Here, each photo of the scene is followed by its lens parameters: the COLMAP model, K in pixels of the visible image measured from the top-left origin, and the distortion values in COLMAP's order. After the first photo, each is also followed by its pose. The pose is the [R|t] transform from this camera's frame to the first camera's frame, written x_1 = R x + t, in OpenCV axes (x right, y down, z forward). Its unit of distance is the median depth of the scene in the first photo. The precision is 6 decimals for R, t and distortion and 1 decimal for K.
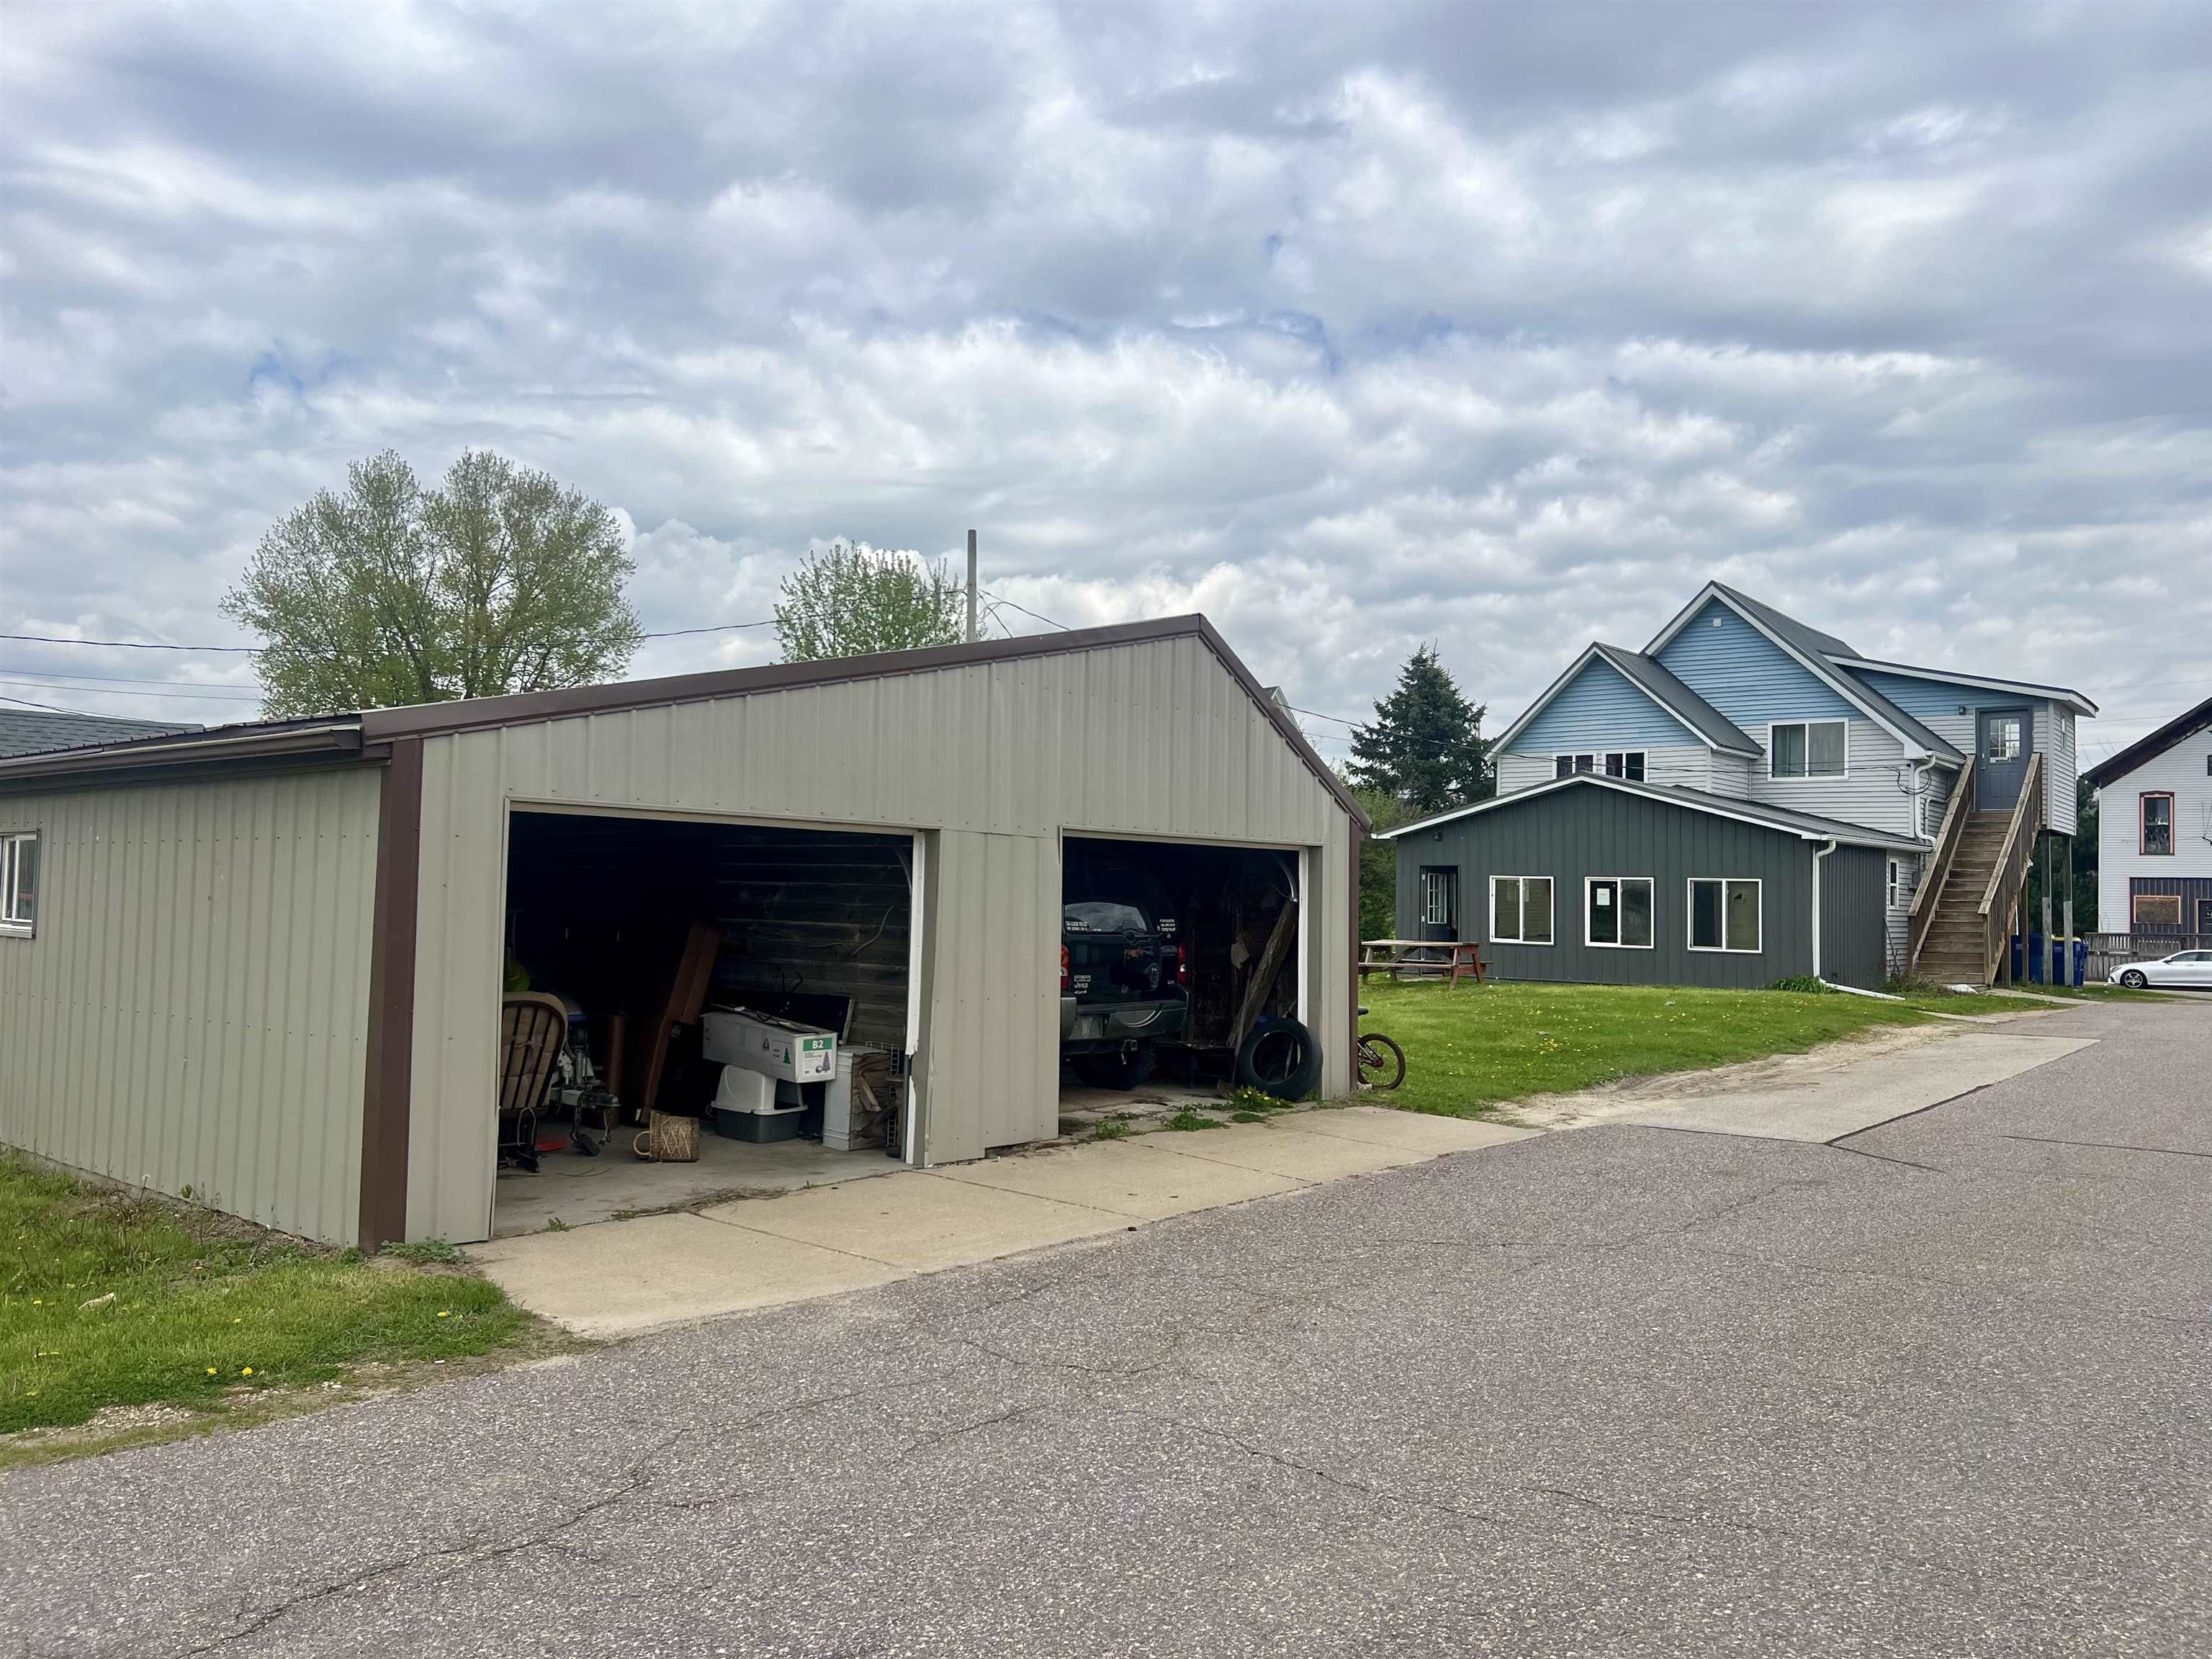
lens RADIAL K [[1646.1, 0, 1114.4], [0, 1646.1, 808.1], [0, 0, 1]] dist [0.016642, -0.002533]
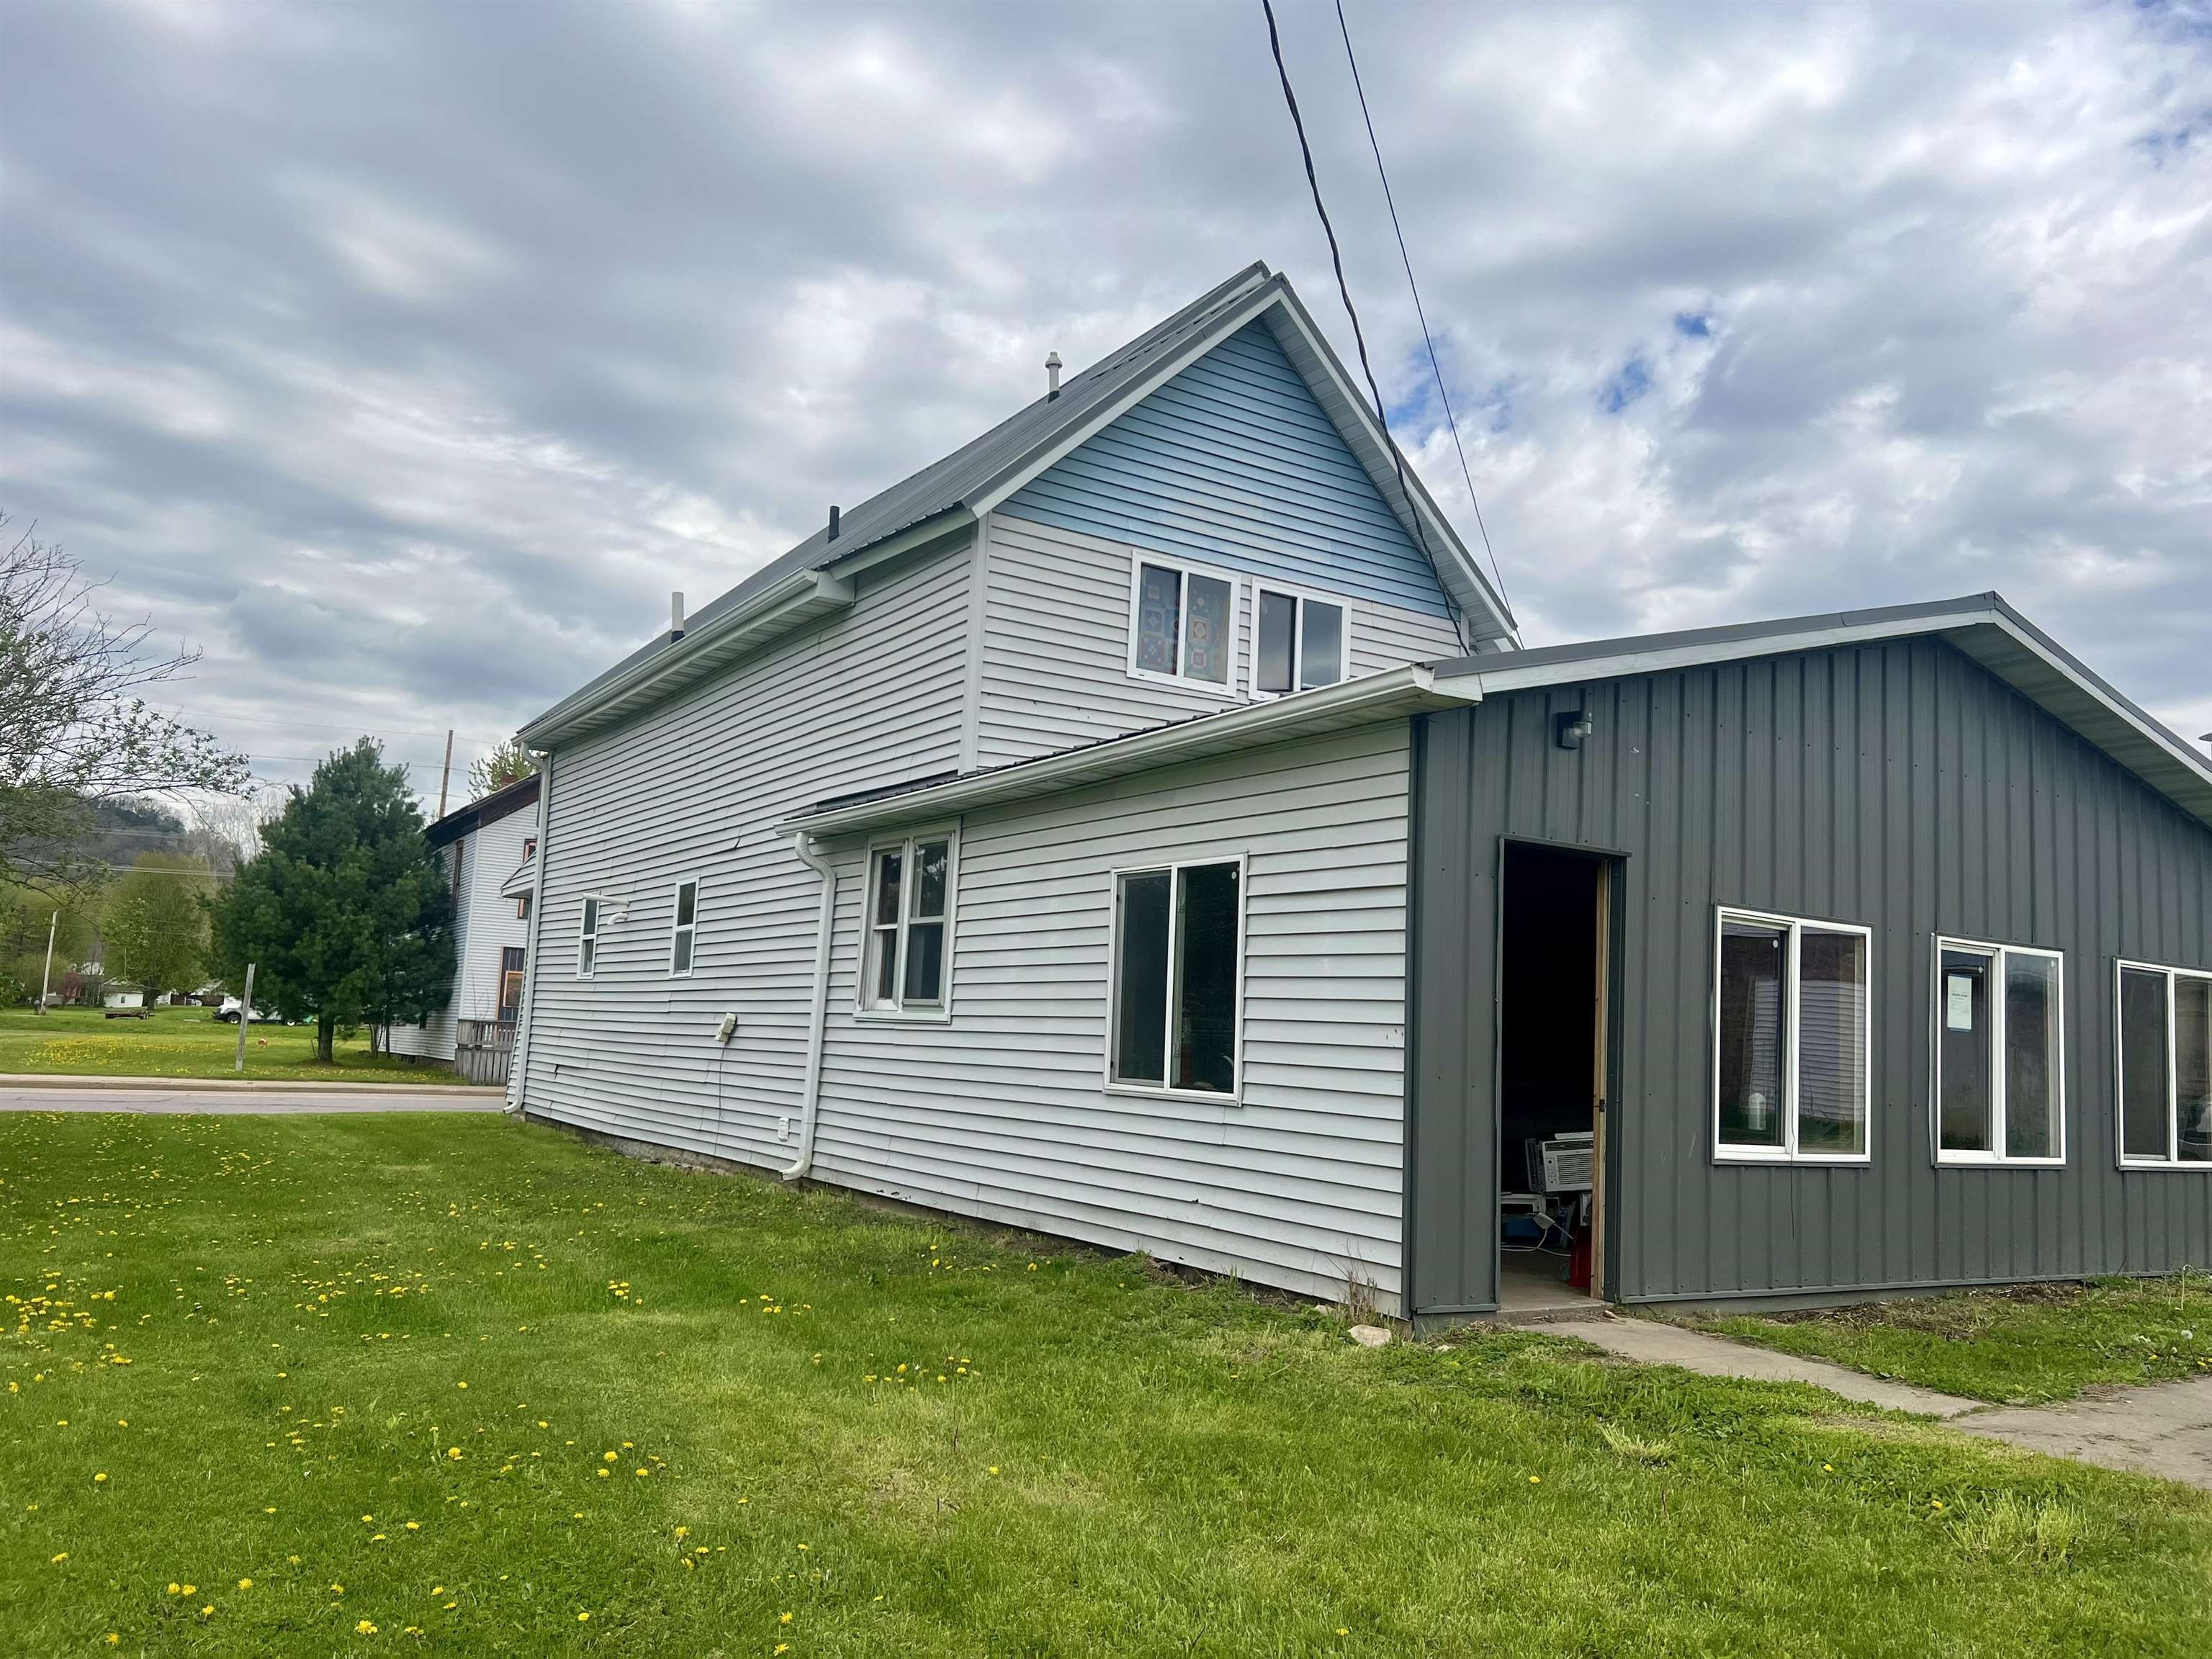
lens RADIAL K [[1646.1, 0, 1094.5], [0, 1646.1, 830.2], [0, 0, 1]] dist [0.016642, -0.002533]
pose [[0.323676, 0.116178, 0.939008, -0.060832], [-0.096440, 0.991315, -0.089407, 0.065359], [-0.941240, -0.061619, 0.332069, 1.051181]]
